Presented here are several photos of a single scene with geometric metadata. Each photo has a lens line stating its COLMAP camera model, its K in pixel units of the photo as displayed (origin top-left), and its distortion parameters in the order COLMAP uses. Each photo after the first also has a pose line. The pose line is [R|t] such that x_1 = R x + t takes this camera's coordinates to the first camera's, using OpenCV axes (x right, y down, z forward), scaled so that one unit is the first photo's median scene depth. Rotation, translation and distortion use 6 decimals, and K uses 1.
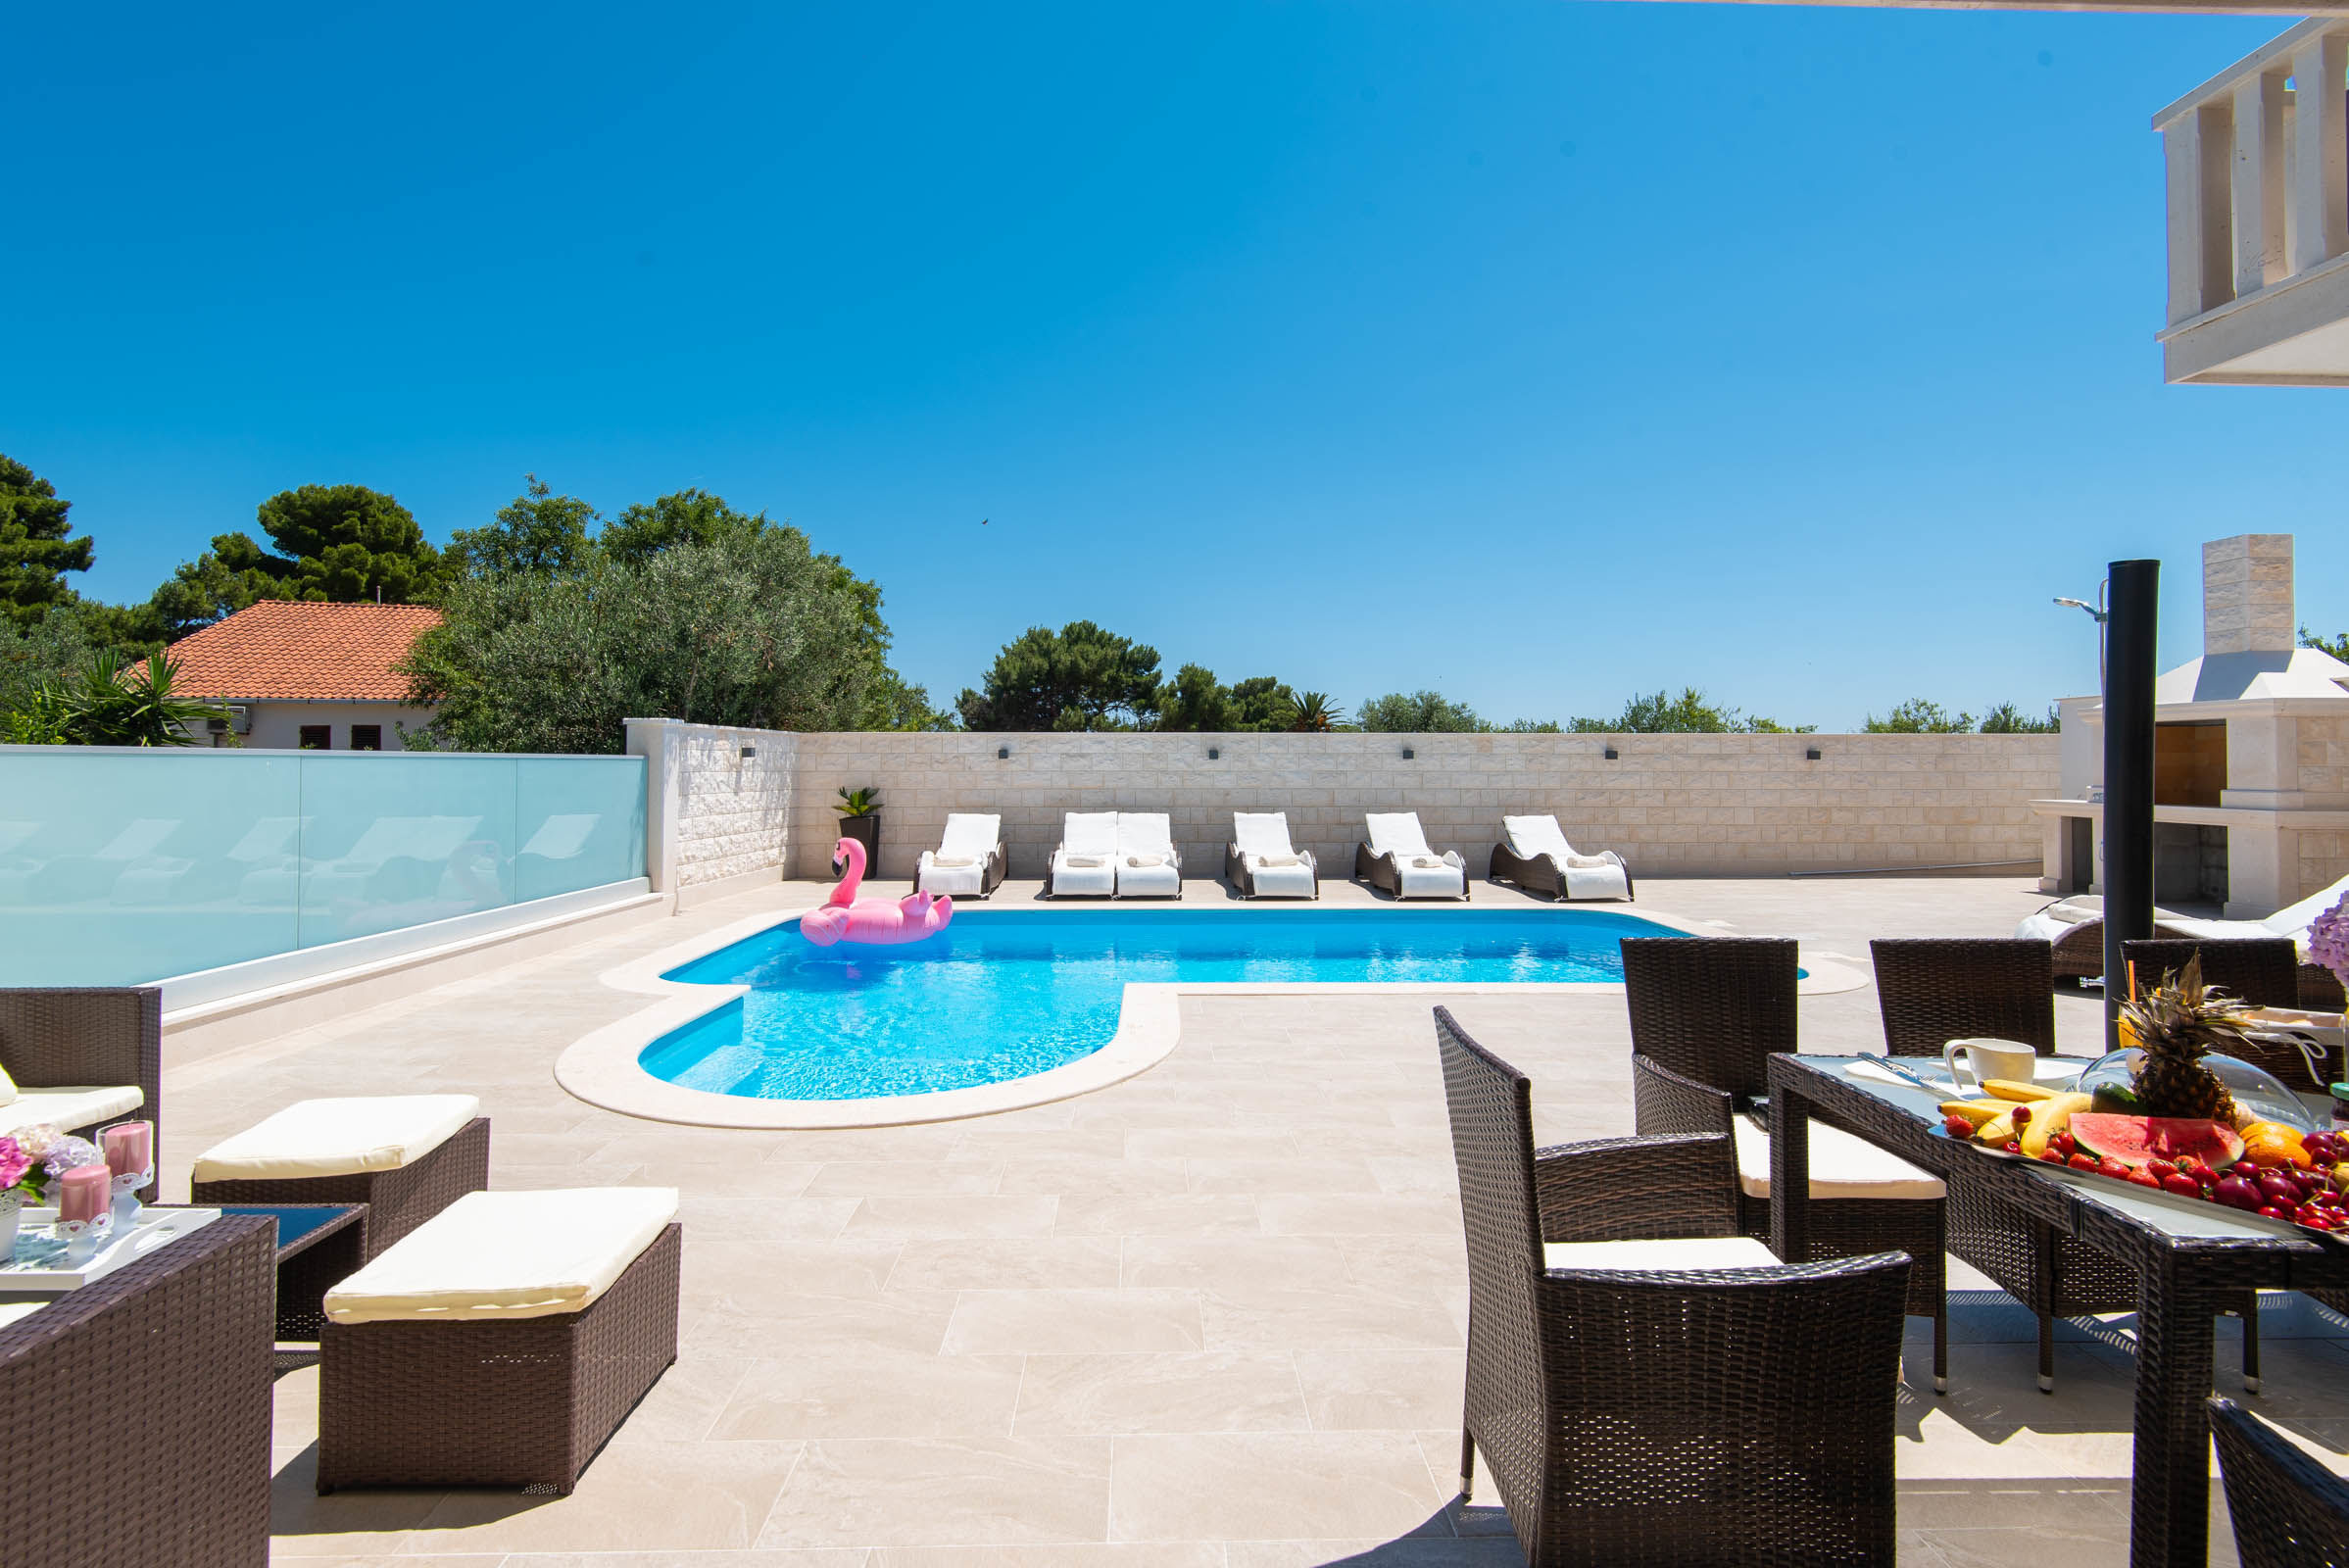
lens RADIAL K [[1092.4, 0, 1165.8], [0, 1092.4, 743.9], [0, 0, 1]] dist [0.020857, -0.012775]
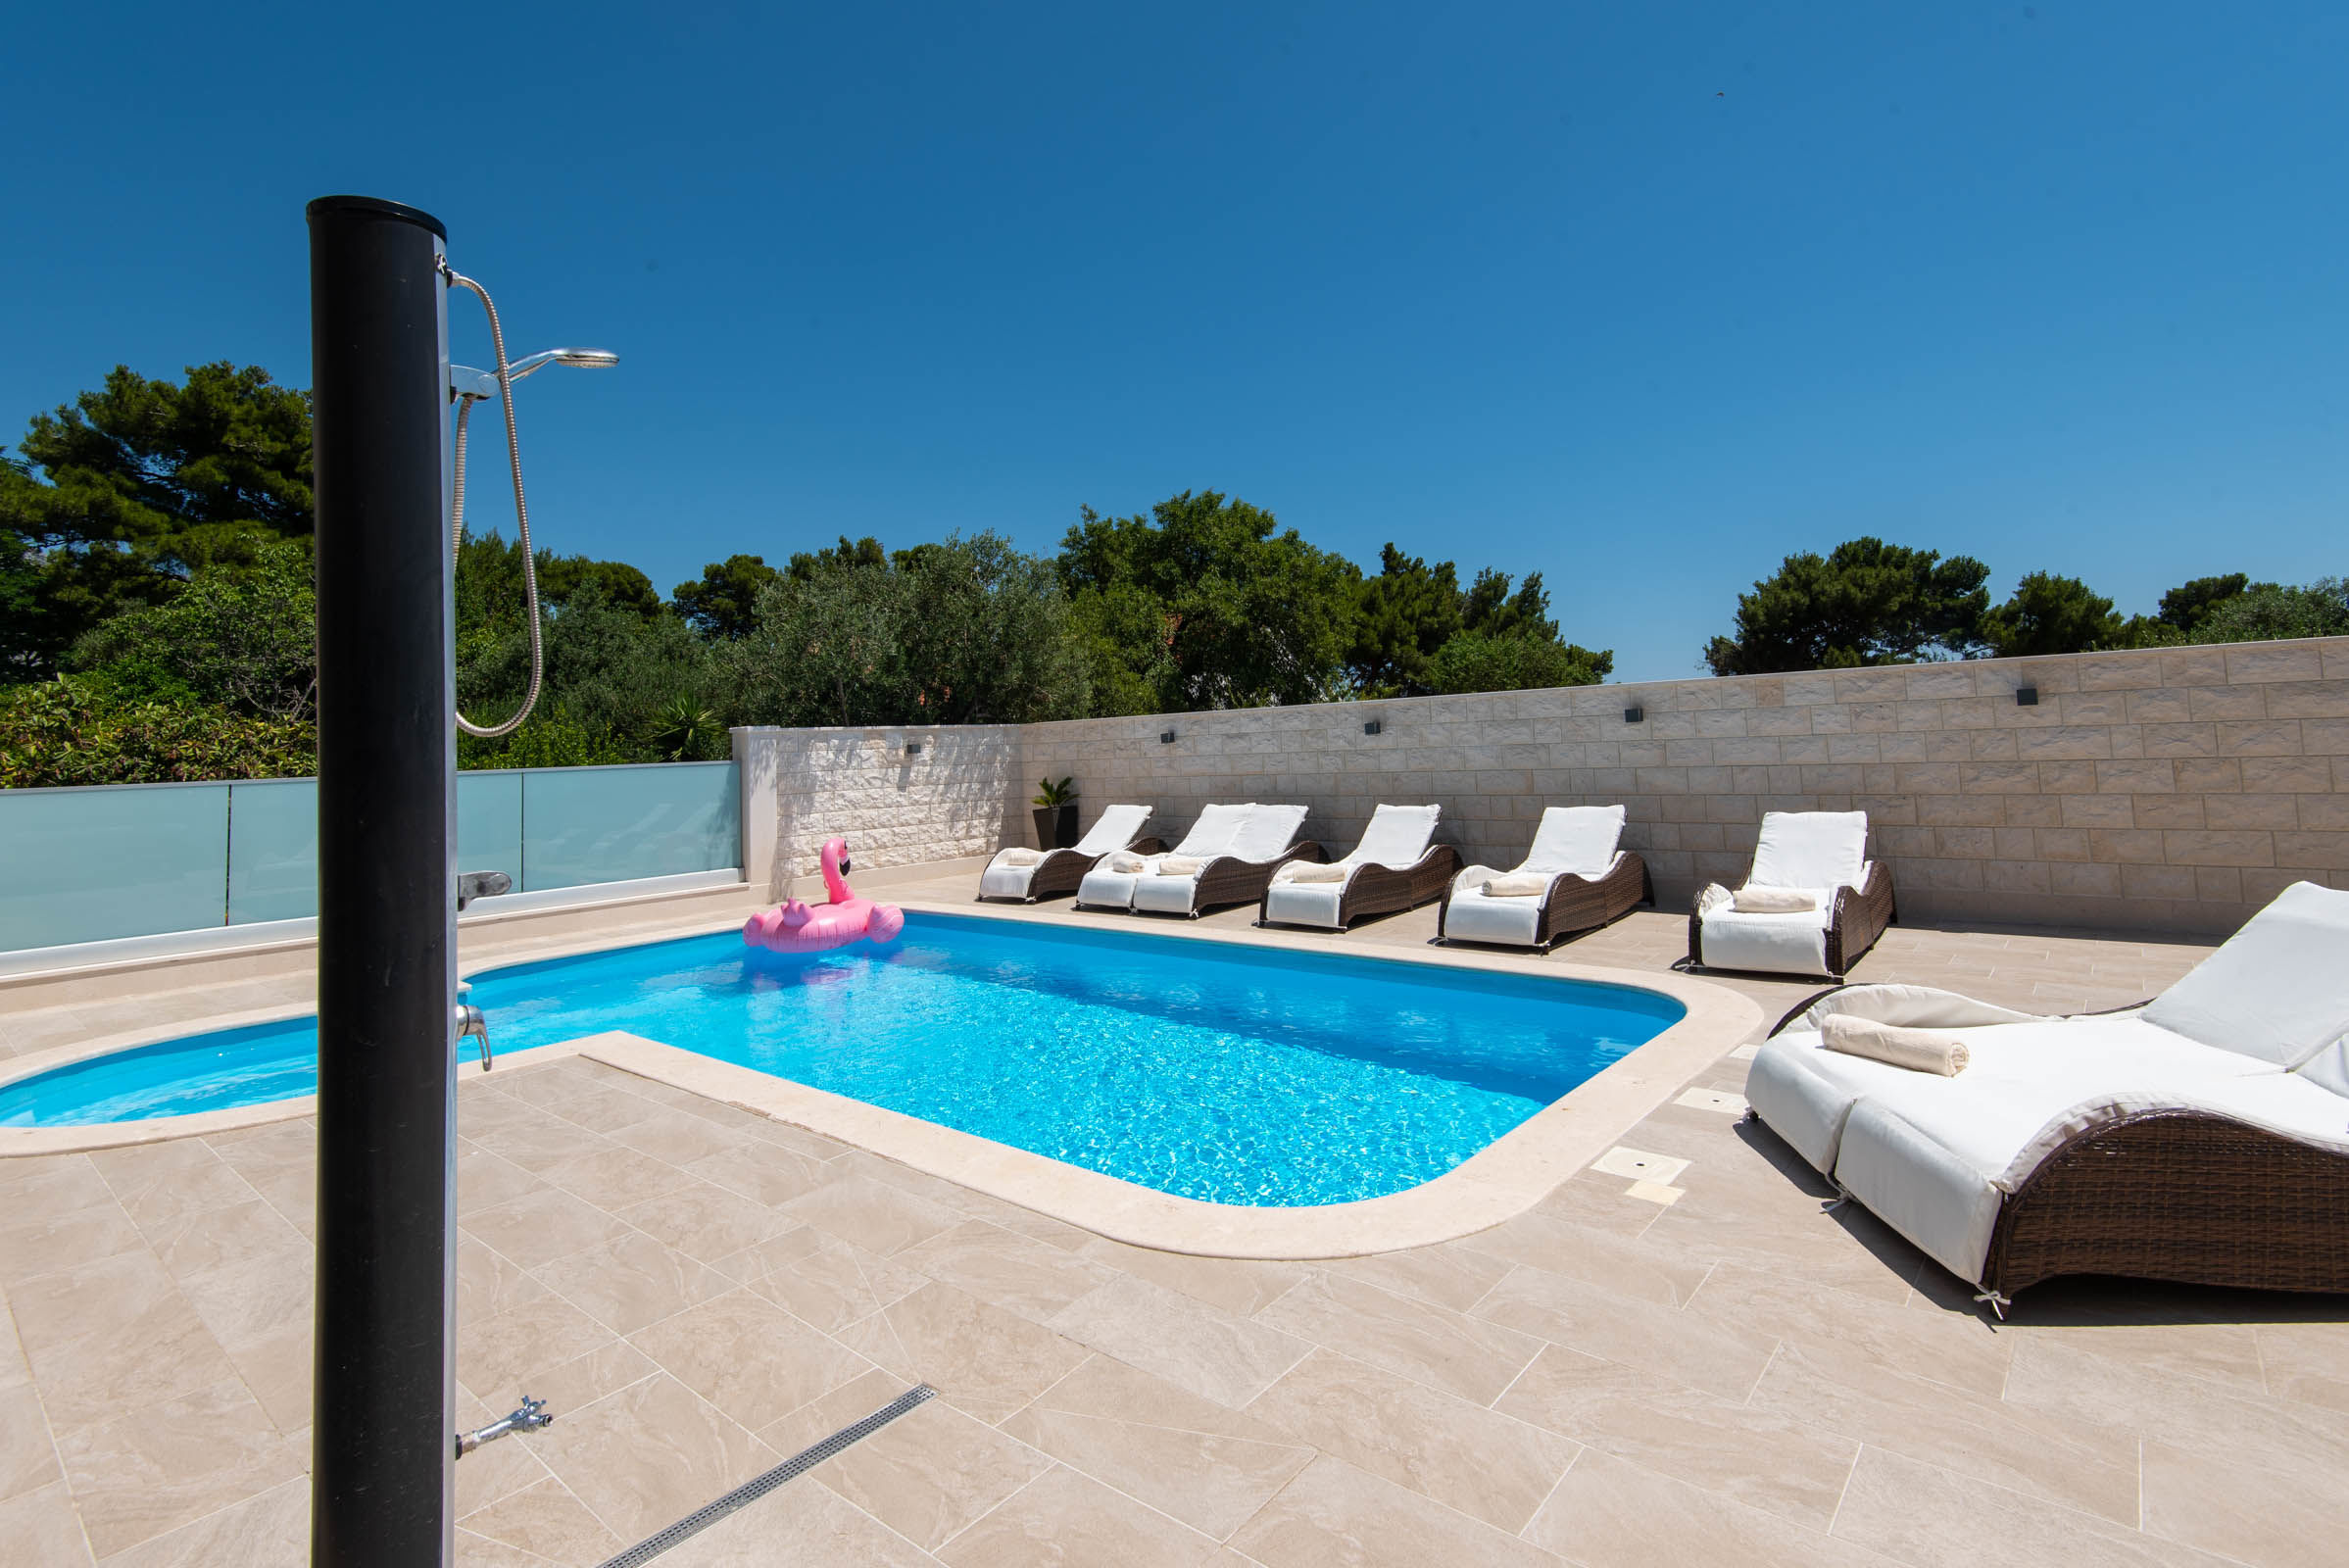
lens RADIAL K [[1092.4, 0, 1213.6], [0, 1092.4, 661.2], [0, 0, 1]] dist [0.020857, -0.012775]
pose [[0.753879, -0.081699, -0.651914, 0.474333], [0.055530, 0.996611, -0.060681, 0.003158], [0.654662, 0.009546, 0.755861, 0.341313]]
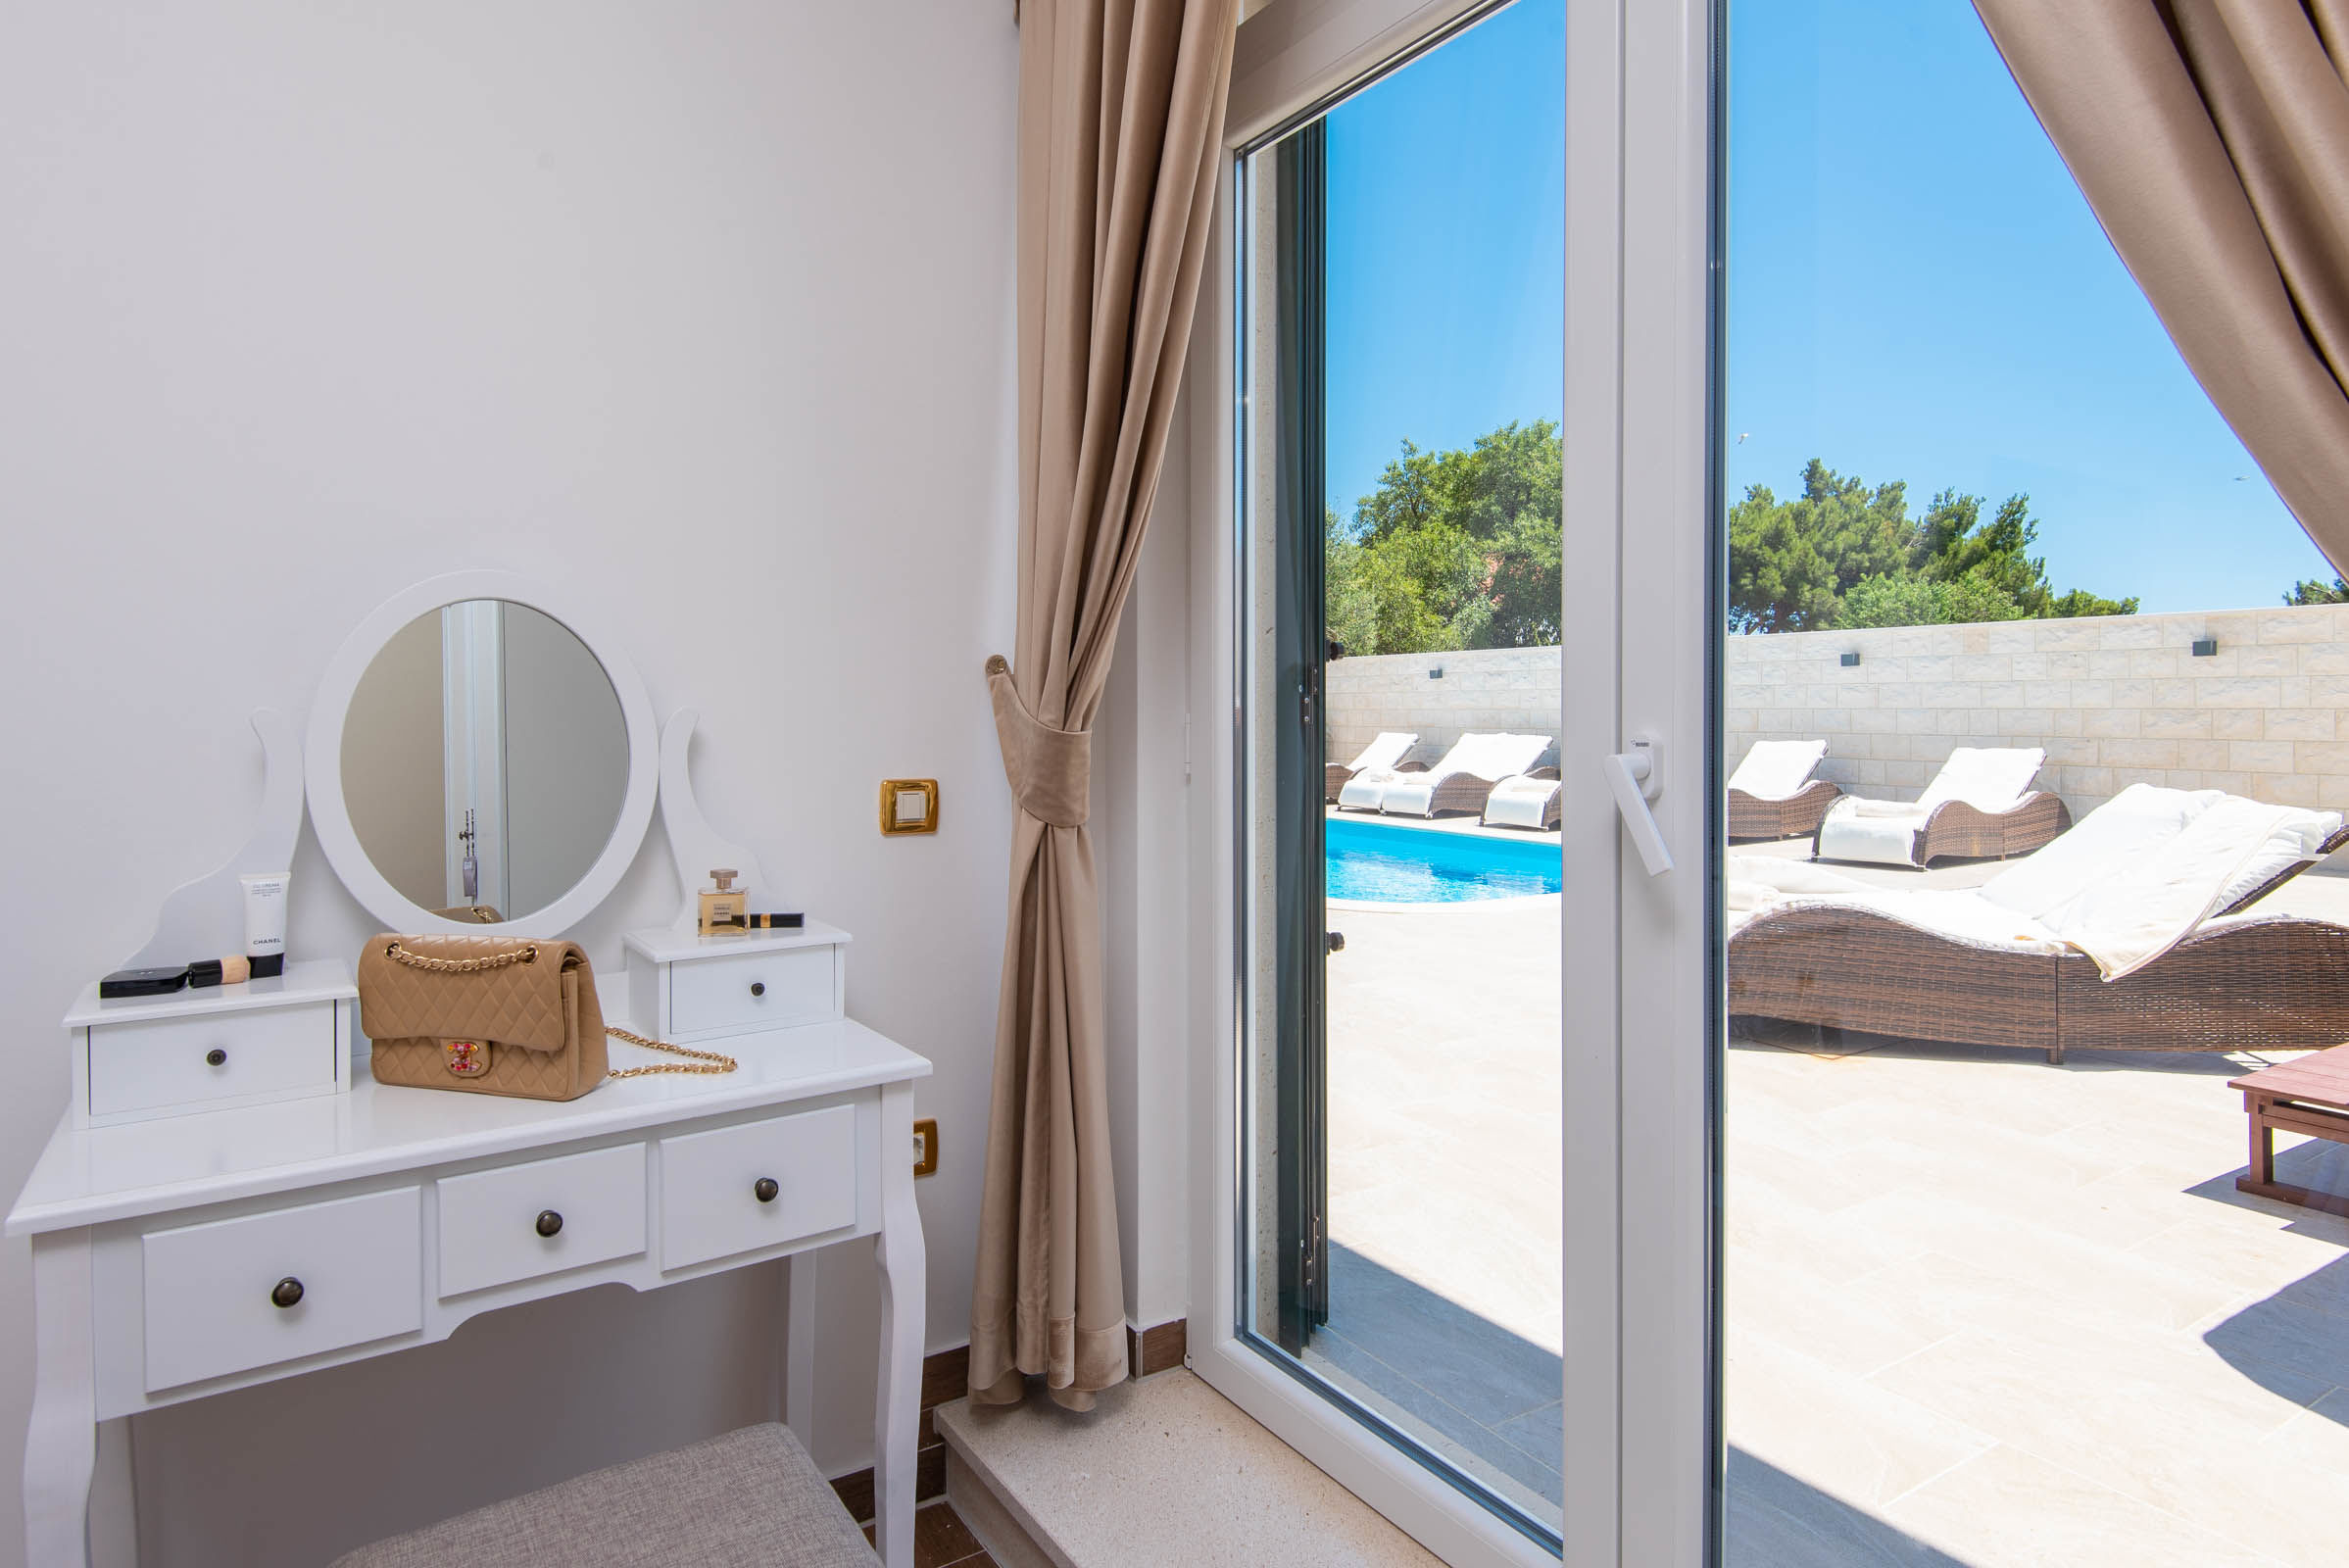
lens RADIAL K [[1290.0, 0, 1102.4], [0, 1290.0, 720.2], [0, 0, 1]] dist [-0.028384, -0.000276]
pose [[0.460809, 0.005033, -0.887485, 0.750135], [0.019500, 0.999685, 0.015794, 0.026708], [0.887285, -0.024584, 0.460566, 0.190866]]
